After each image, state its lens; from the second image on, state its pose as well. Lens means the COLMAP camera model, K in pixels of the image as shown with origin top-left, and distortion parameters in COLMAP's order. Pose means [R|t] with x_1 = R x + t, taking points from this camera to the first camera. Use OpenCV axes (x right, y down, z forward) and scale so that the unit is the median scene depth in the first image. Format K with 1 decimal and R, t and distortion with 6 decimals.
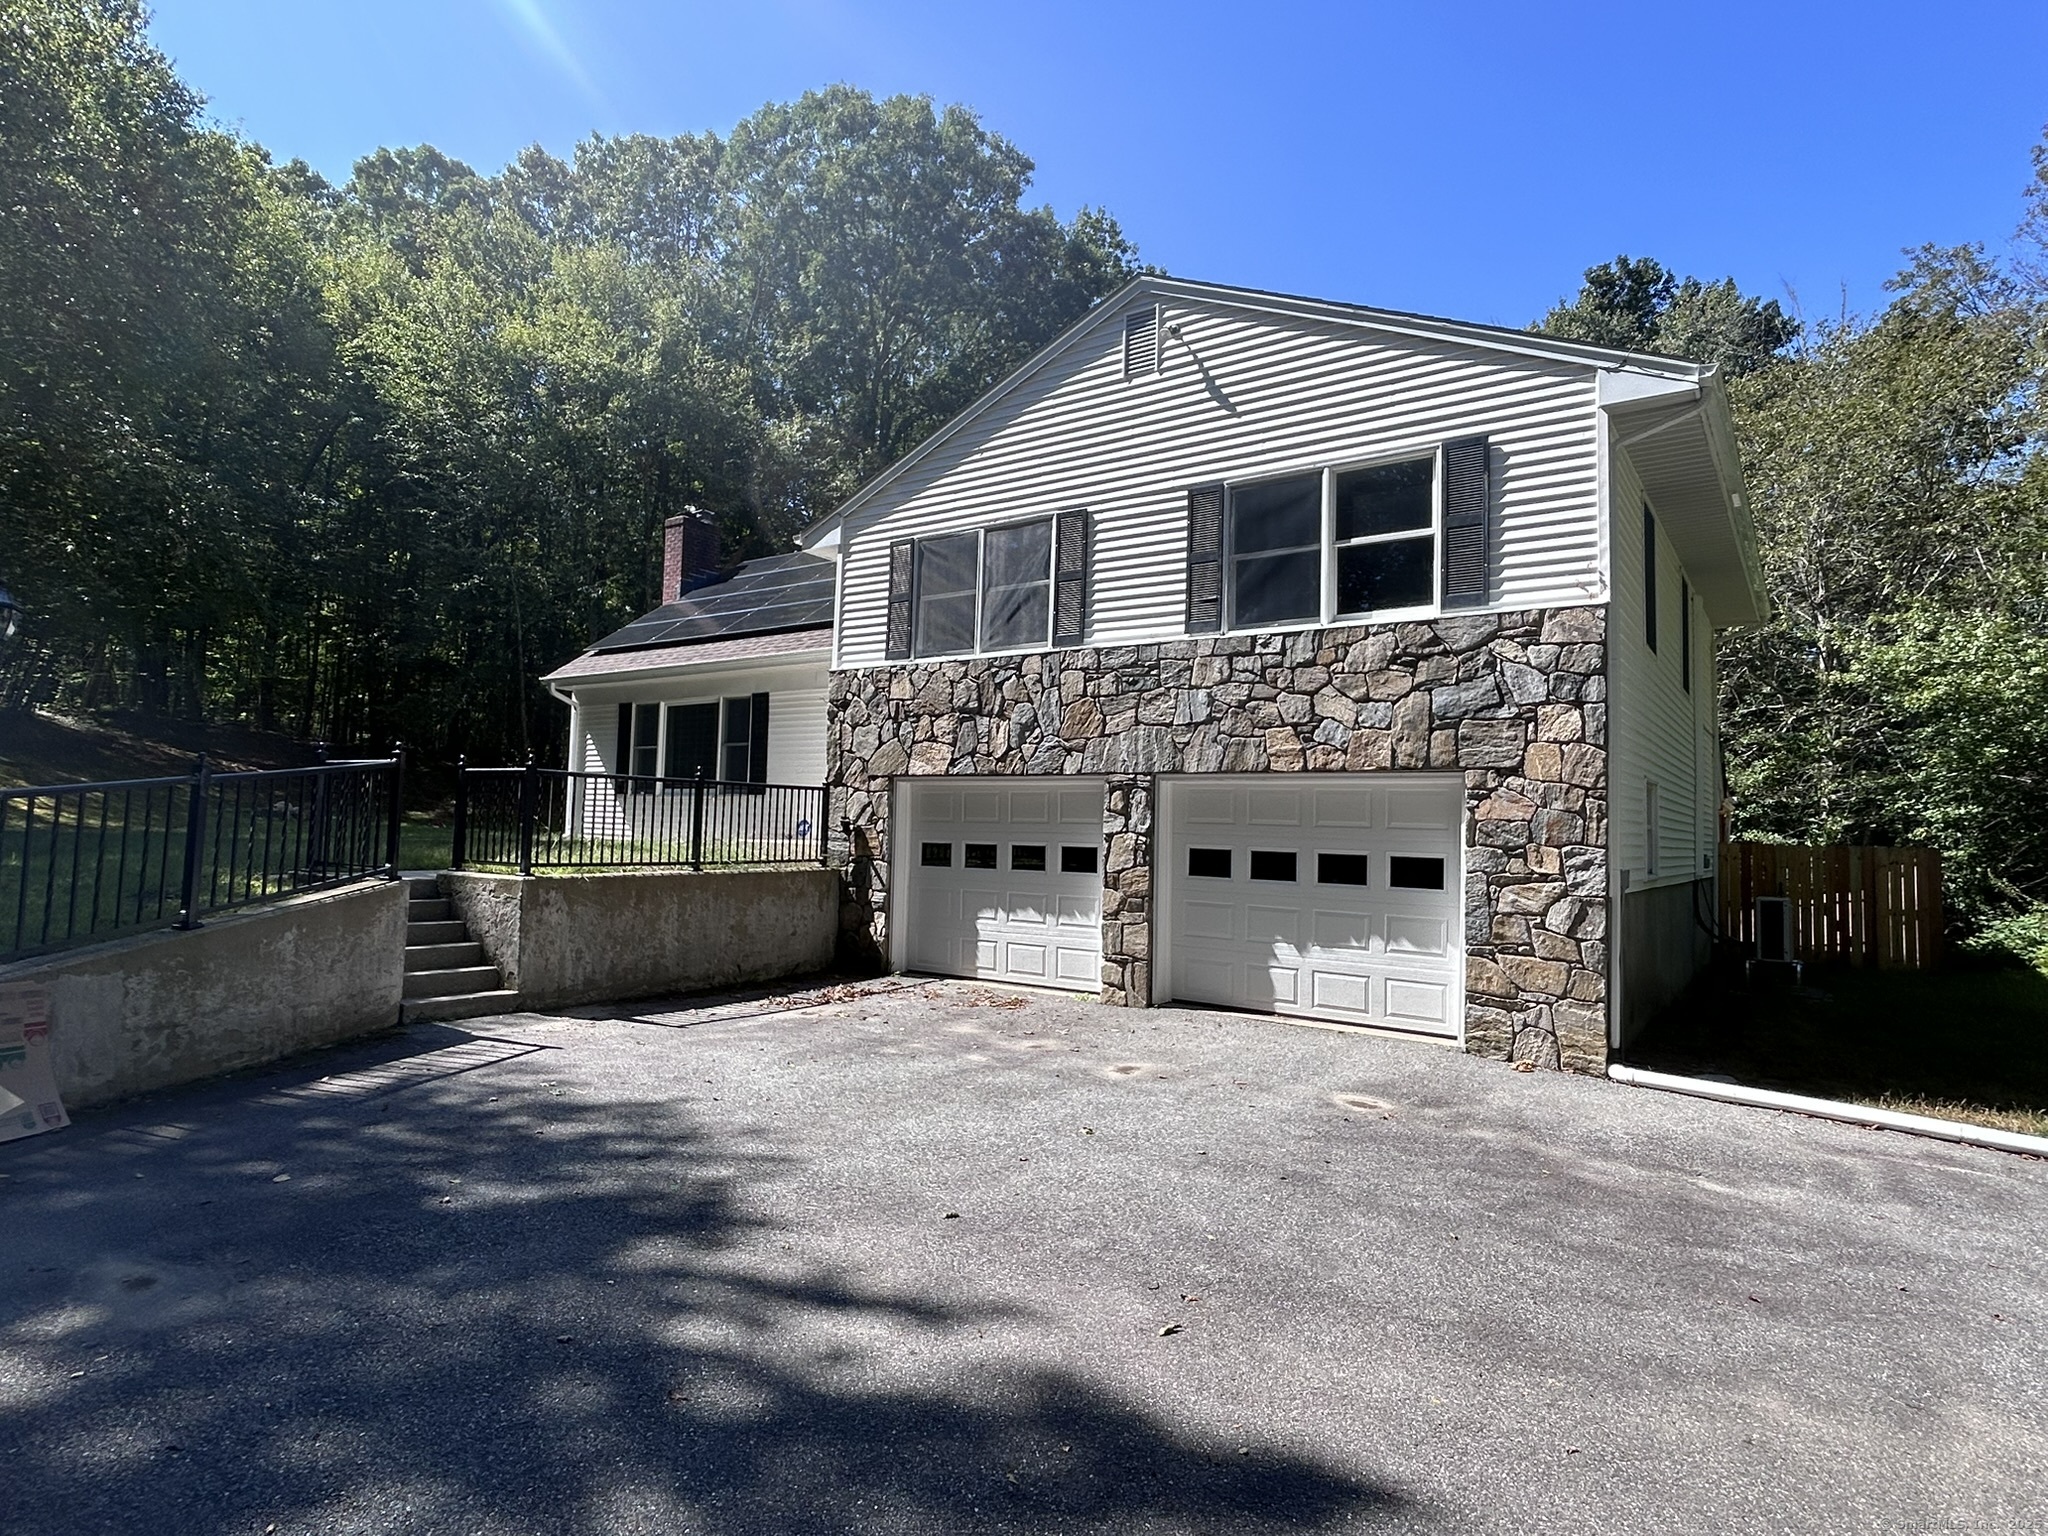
lens RADIAL K [[1094.1, 0, 1023.3], [0, 1094.1, 762.6], [0, 0, 1]] dist [-0.001415, -0.000036]
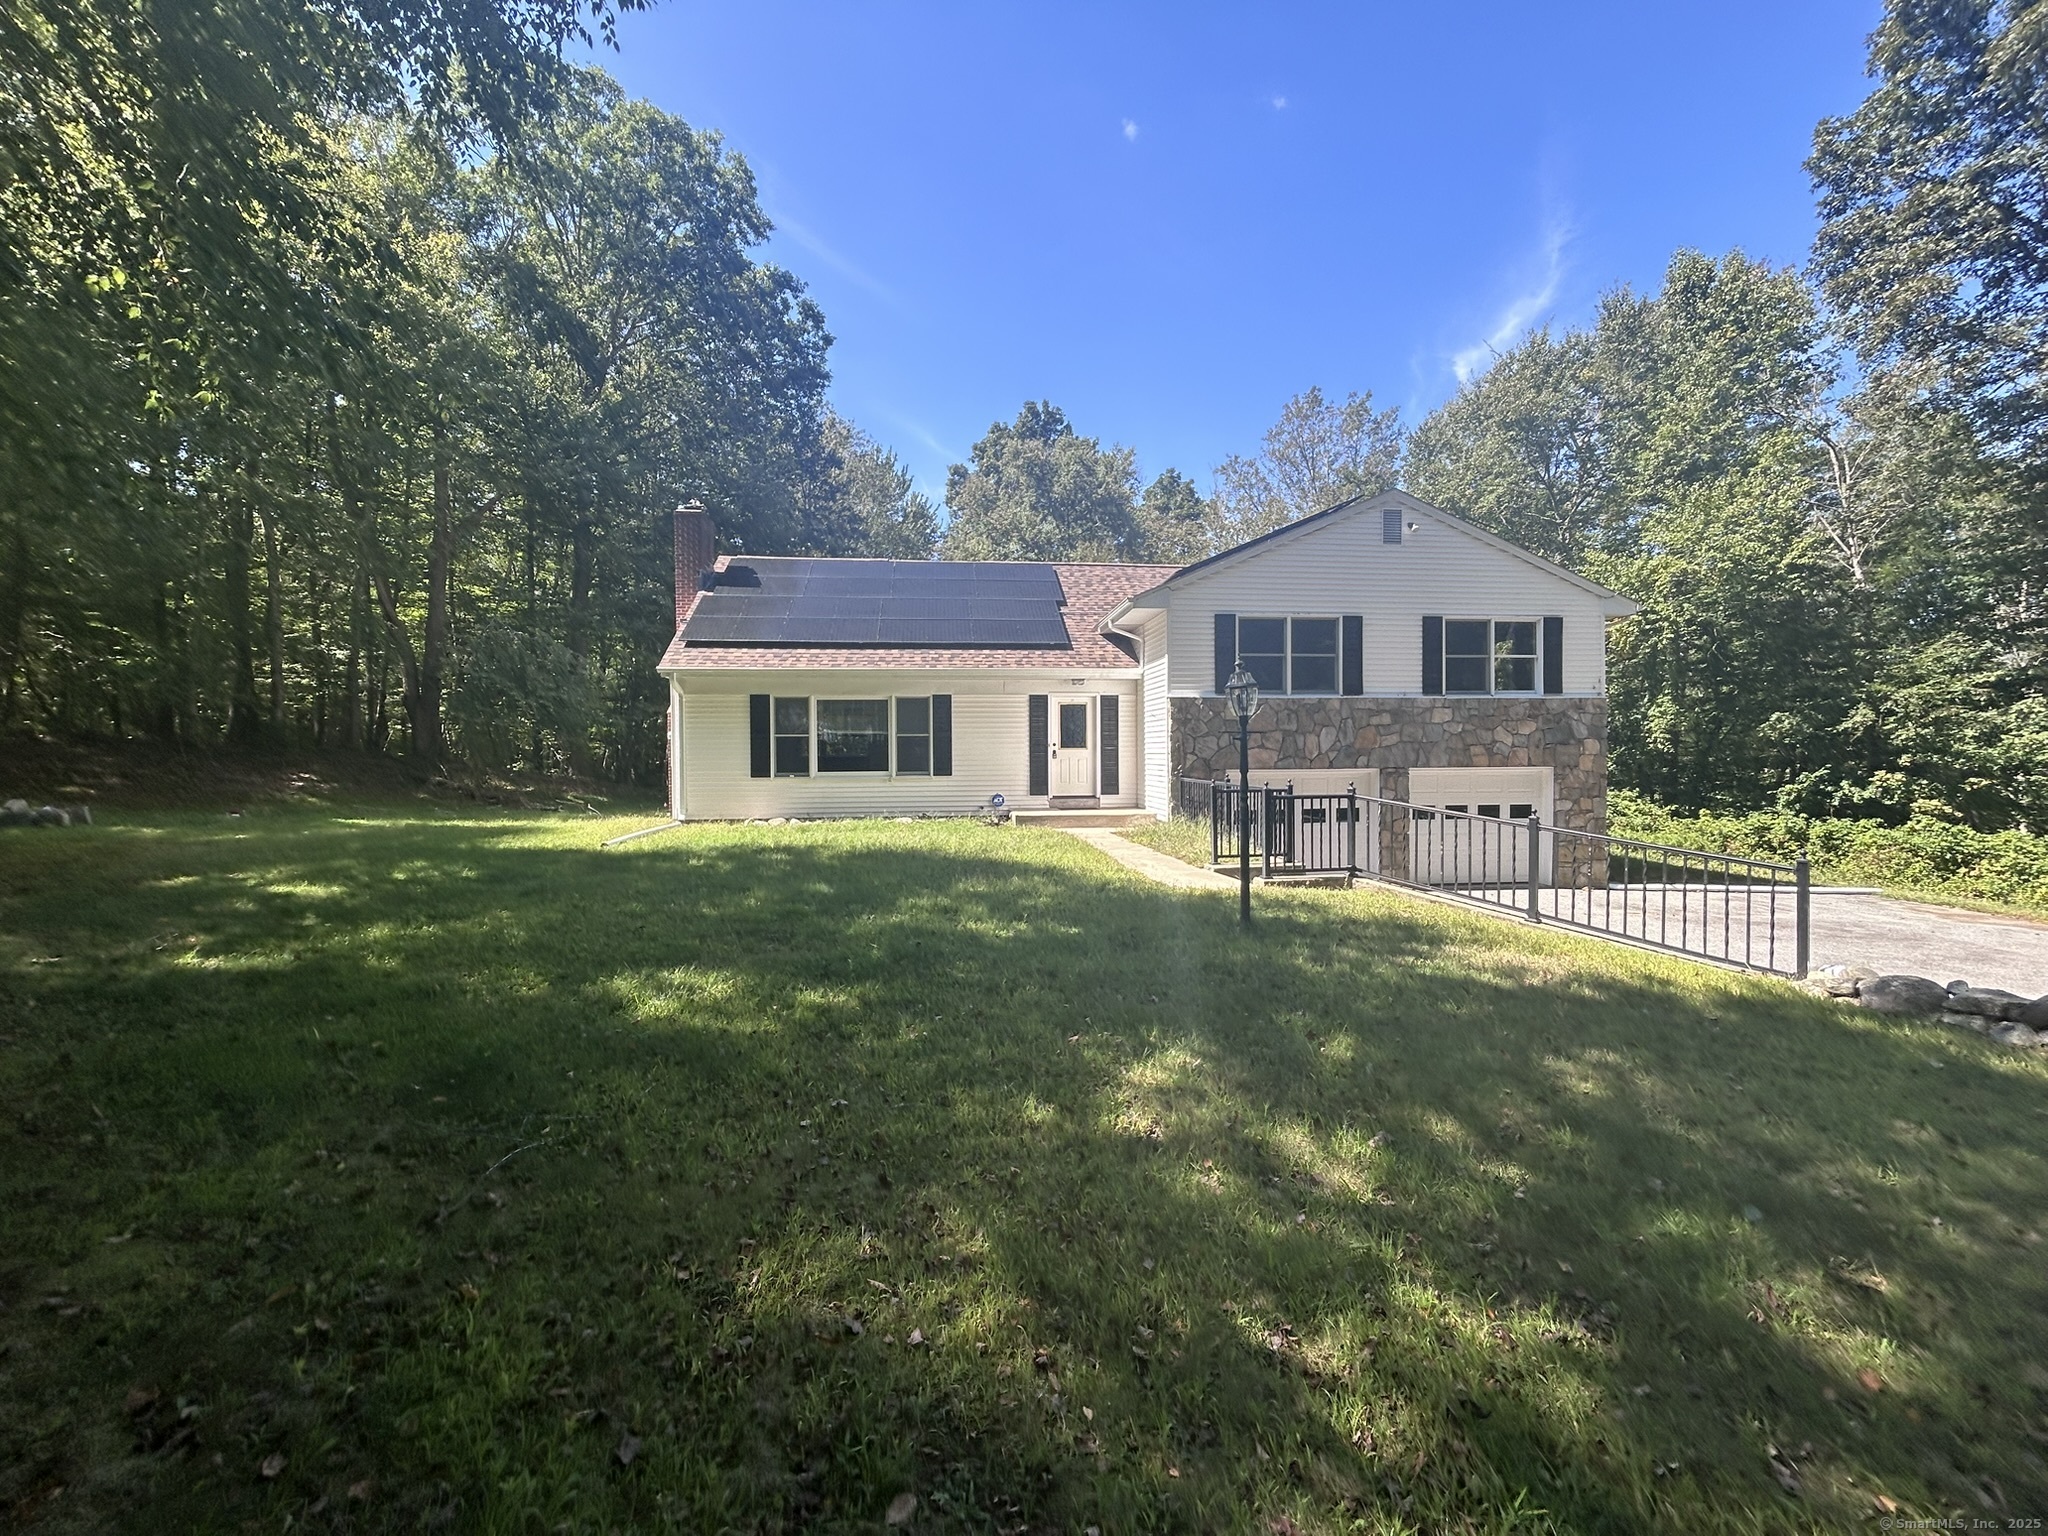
lens RADIAL K [[819.6, 0, 1025.4], [0, 819.6, 763.5], [0, 0, 1]] dist [0.000563, 0.000767]
pose [[0.725306, -0.046586, 0.686849, -1.261591], [-0.012618, 0.996641, 0.080923, -0.098659], [-0.688311, -0.067360, 0.722281, 0.412435]]
